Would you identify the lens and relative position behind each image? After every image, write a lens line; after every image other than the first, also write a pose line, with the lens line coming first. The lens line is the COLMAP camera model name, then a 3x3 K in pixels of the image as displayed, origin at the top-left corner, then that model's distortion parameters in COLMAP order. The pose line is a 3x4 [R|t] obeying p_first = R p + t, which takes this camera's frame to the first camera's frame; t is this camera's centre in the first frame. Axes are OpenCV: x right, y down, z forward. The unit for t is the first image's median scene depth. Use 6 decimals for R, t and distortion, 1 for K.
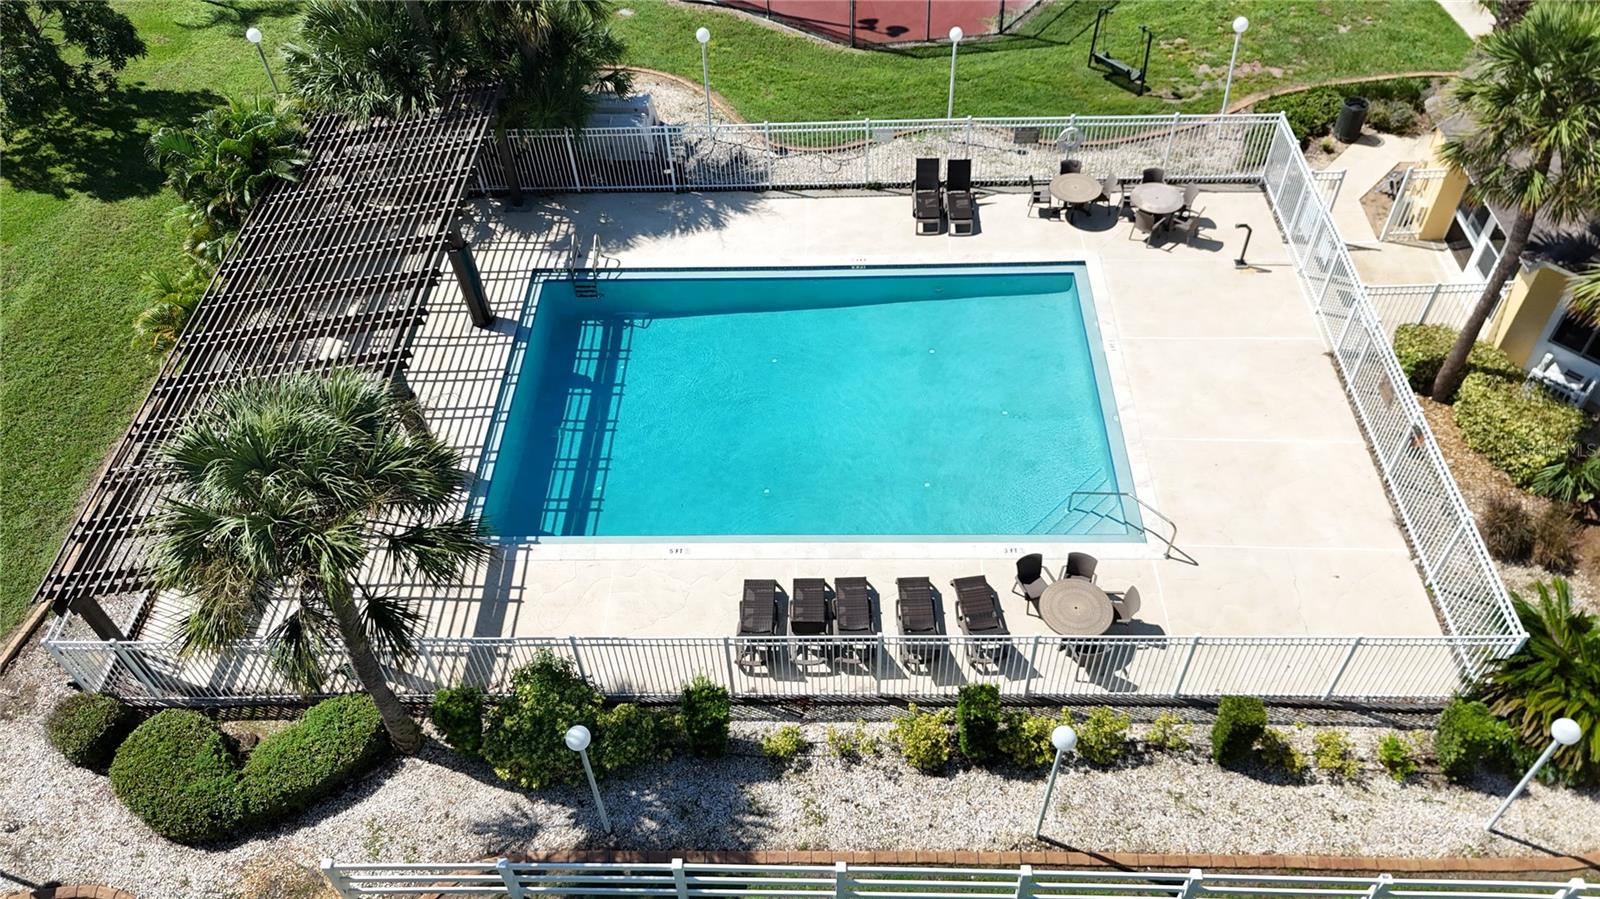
lens RADIAL K [[1178.4, 0, 800.0], [0, 1178.4, 449.5], [0, 0, 1]] dist [0.043739, -0.035371]
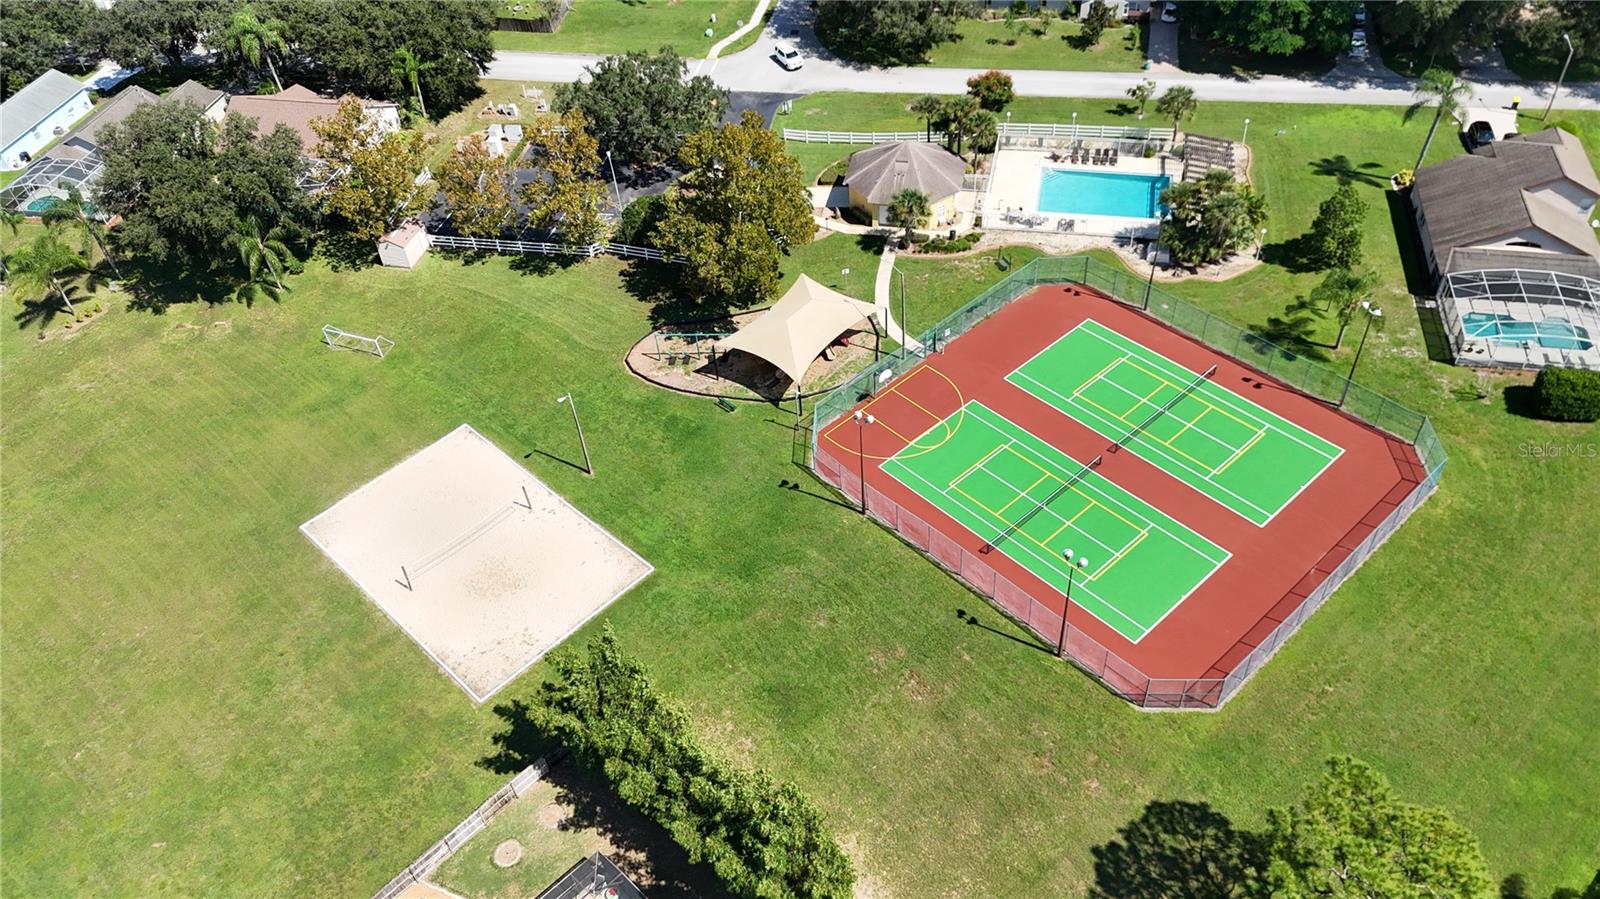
lens RADIAL K [[1178.4, 0, 800.0], [0, 1178.4, 449.5], [0, 0, 1]] dist [0.043739, -0.035371]
pose [[-0.974524, -0.037524, 0.221123, 0.091618], [0.220836, 0.011662, 0.975241, -4.418433], [-0.039173, 0.999228, -0.003078, 1.866079]]
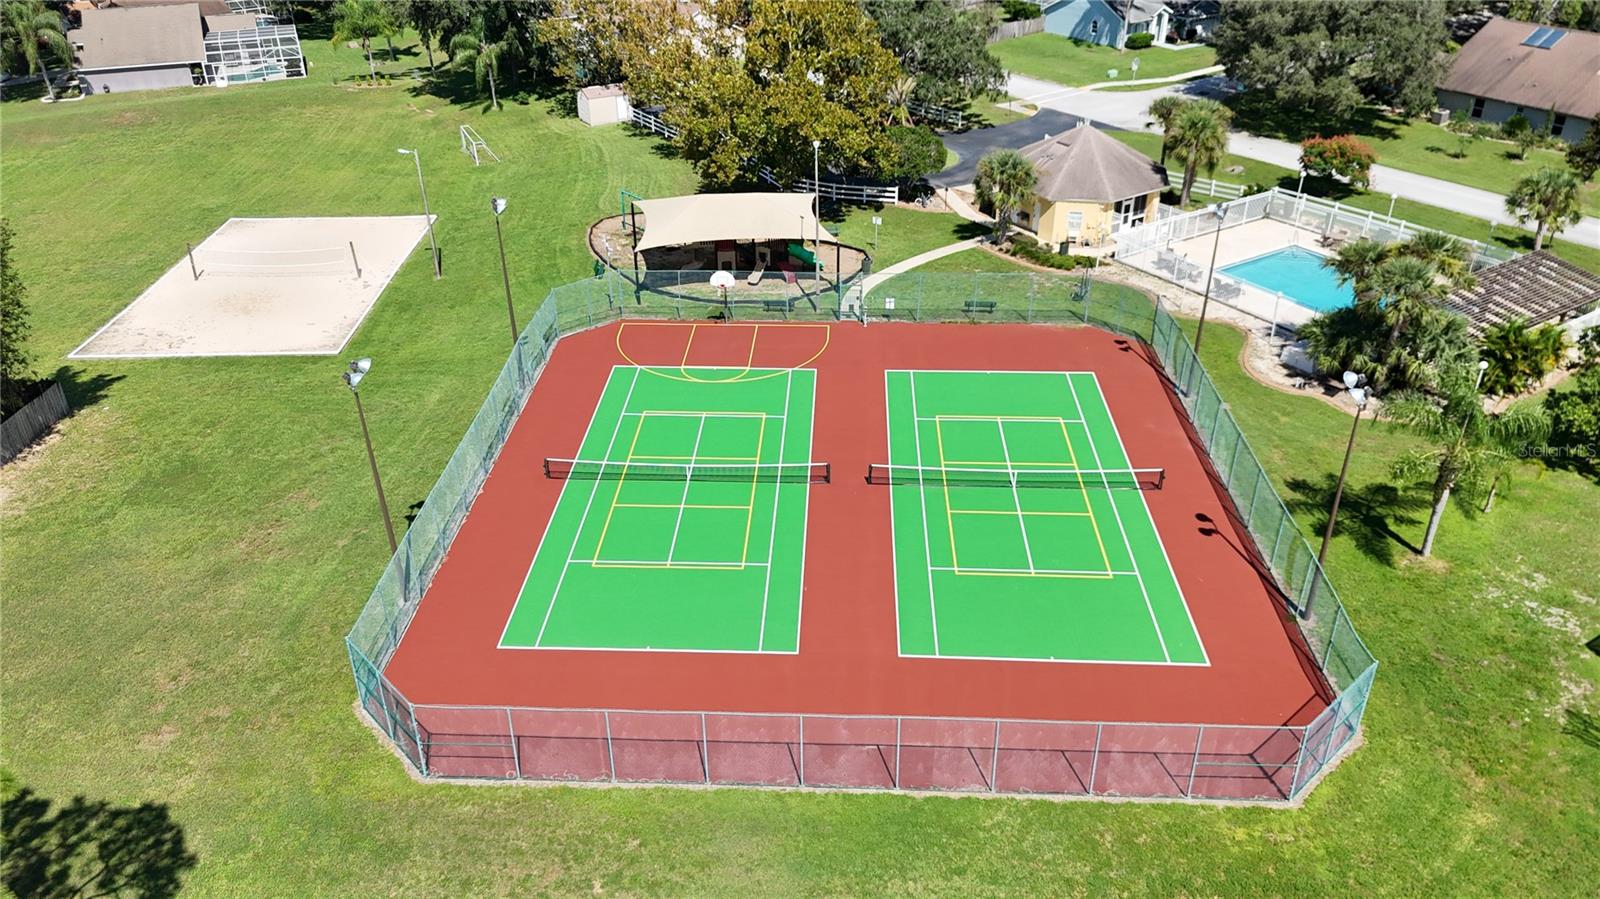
lens RADIAL K [[1178.4, 0, 800.0], [0, 1178.4, 449.5], [0, 0, 1]] dist [0.043739, -0.035371]
pose [[-0.576515, -0.352913, 0.736942, -1.369229], [0.614118, 0.407774, 0.675707, -2.409494], [-0.538971, 0.842124, -0.018358, 1.881202]]
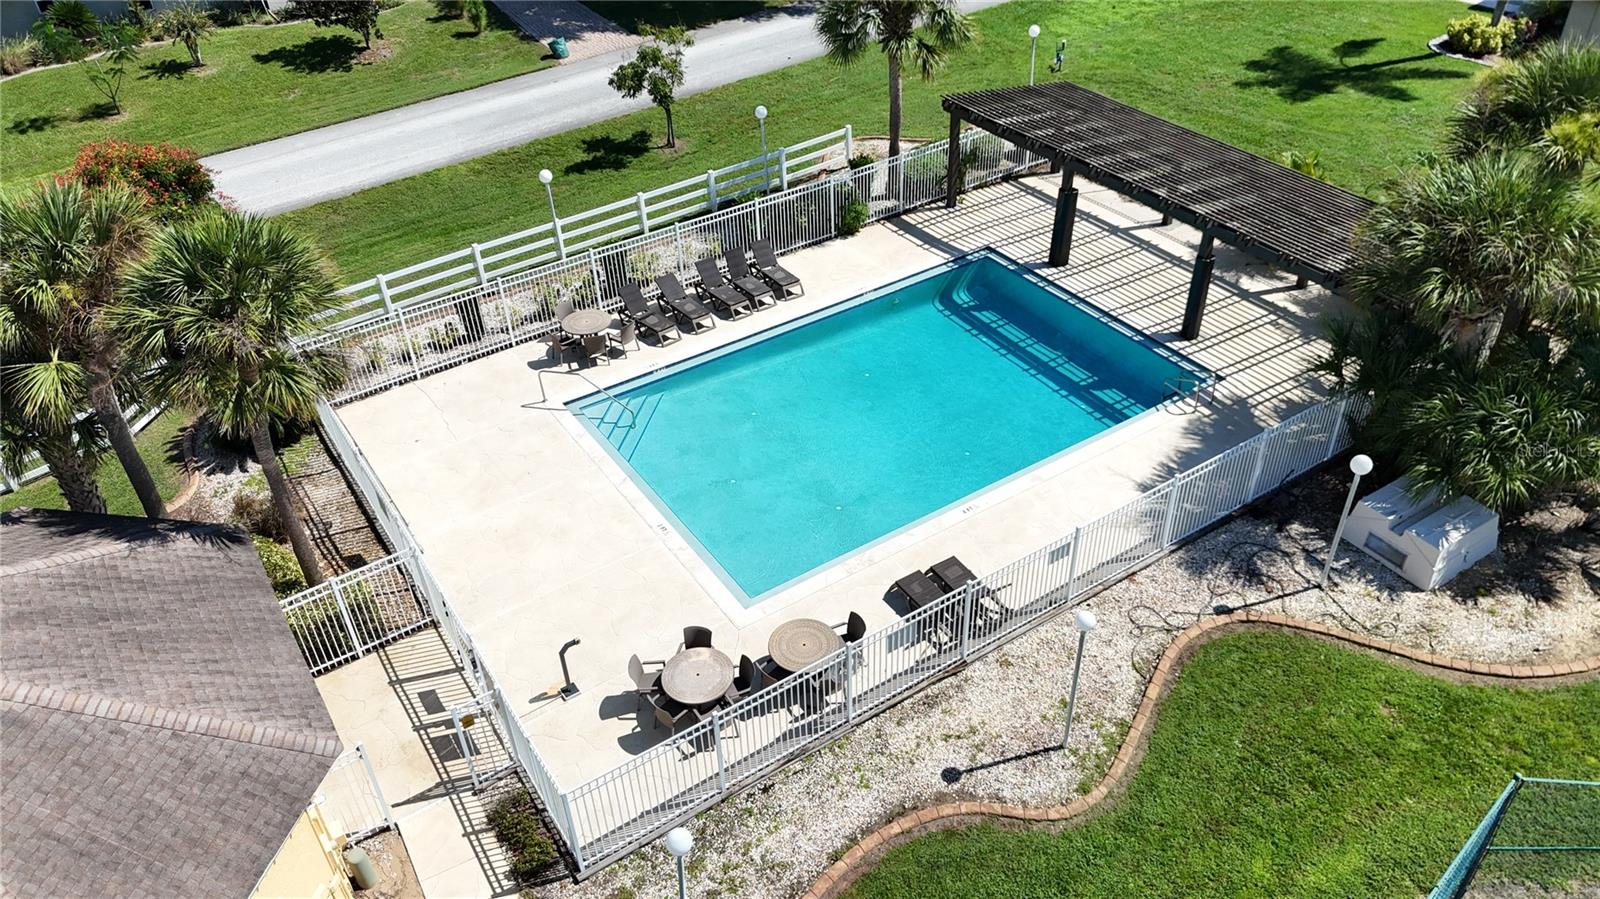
lens RADIAL K [[1178.4, 0, 800.0], [0, 1178.4, 449.5], [0, 0, 1]] dist [0.043739, -0.035371]
pose [[-0.809729, 0.425175, -0.404432, 0.481090], [-0.350079, 0.203109, 0.914435, -0.923571], [0.470938, 0.882028, -0.015619, 0.914847]]
